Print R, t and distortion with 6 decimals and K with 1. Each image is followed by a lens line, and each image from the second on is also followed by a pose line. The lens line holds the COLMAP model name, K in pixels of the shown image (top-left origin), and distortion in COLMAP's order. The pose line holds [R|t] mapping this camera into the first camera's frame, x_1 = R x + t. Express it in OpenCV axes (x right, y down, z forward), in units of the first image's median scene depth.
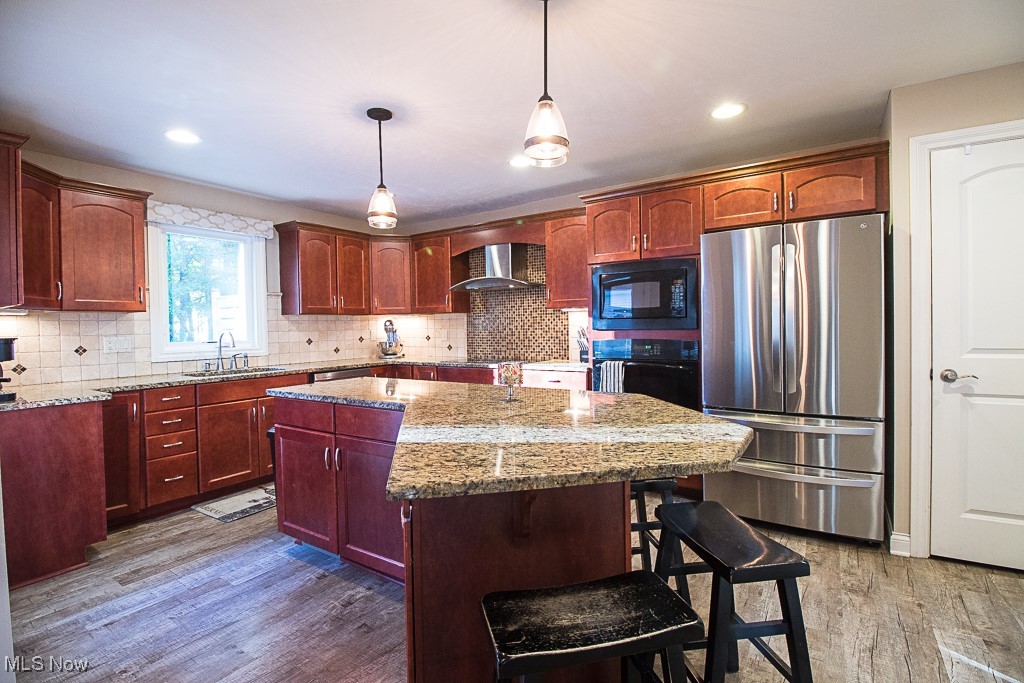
lens RADIAL K [[471.5, 0, 515.5], [0, 471.5, 334.8], [0, 0, 1]] dist [-0.000038, -0.014223]
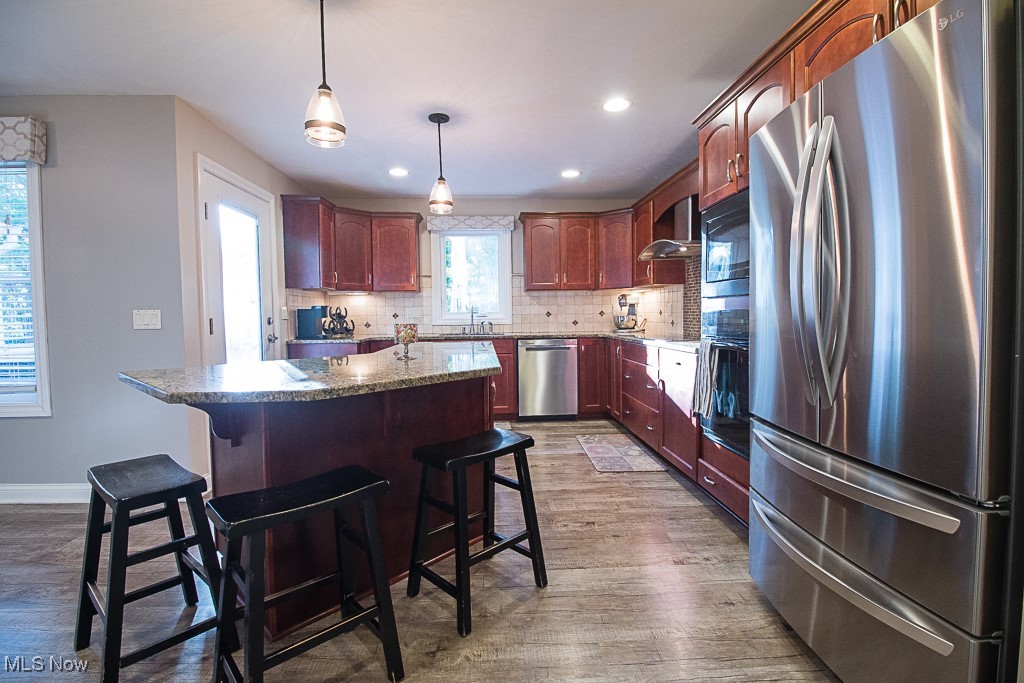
lens RADIAL K [[471.5, 0, 515.5], [0, 471.5, 334.8], [0, 0, 1]] dist [-0.000038, -0.014223]
pose [[0.594957, 0.044242, -0.802539, 0.588509], [-0.013413, 0.998891, 0.045122, 0.018059], [0.803645, -0.016081, 0.594891, 0.314380]]
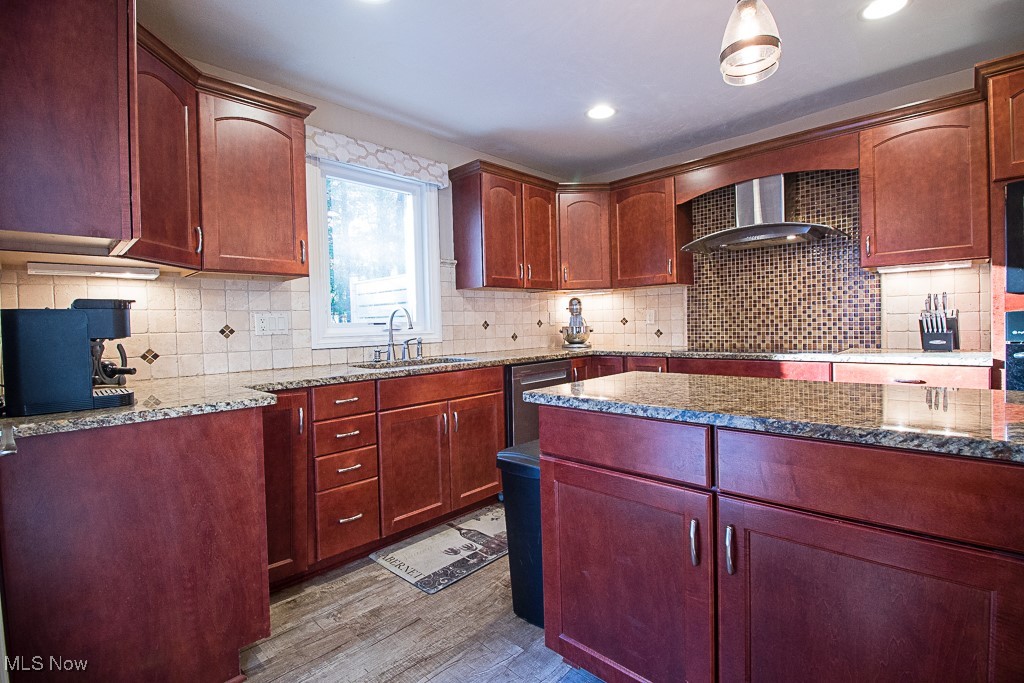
lens RADIAL K [[471.5, 0, 515.5], [0, 471.5, 334.8], [0, 0, 1]] dist [-0.000038, -0.014223]
pose [[0.981692, -0.004140, -0.190432, -0.316711], [0.005656, 0.999957, 0.007417, 0.032593], [0.190393, -0.008358, 0.981672, 0.329480]]
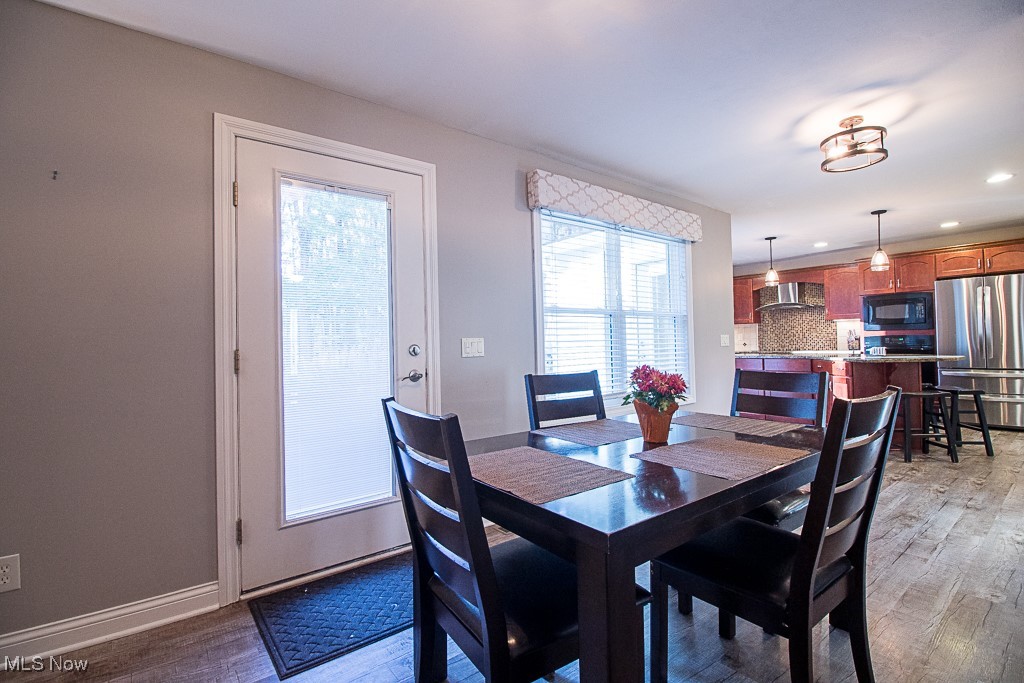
lens RADIAL K [[471.5, 0, 515.5], [0, 471.5, 334.8], [0, 0, 1]] dist [-0.000038, -0.014223]
pose [[0.949705, -0.011507, -0.312936, -0.553908], [0.002676, 0.999586, -0.028634, 0.054257], [0.313136, 0.026357, 0.949343, -1.166866]]
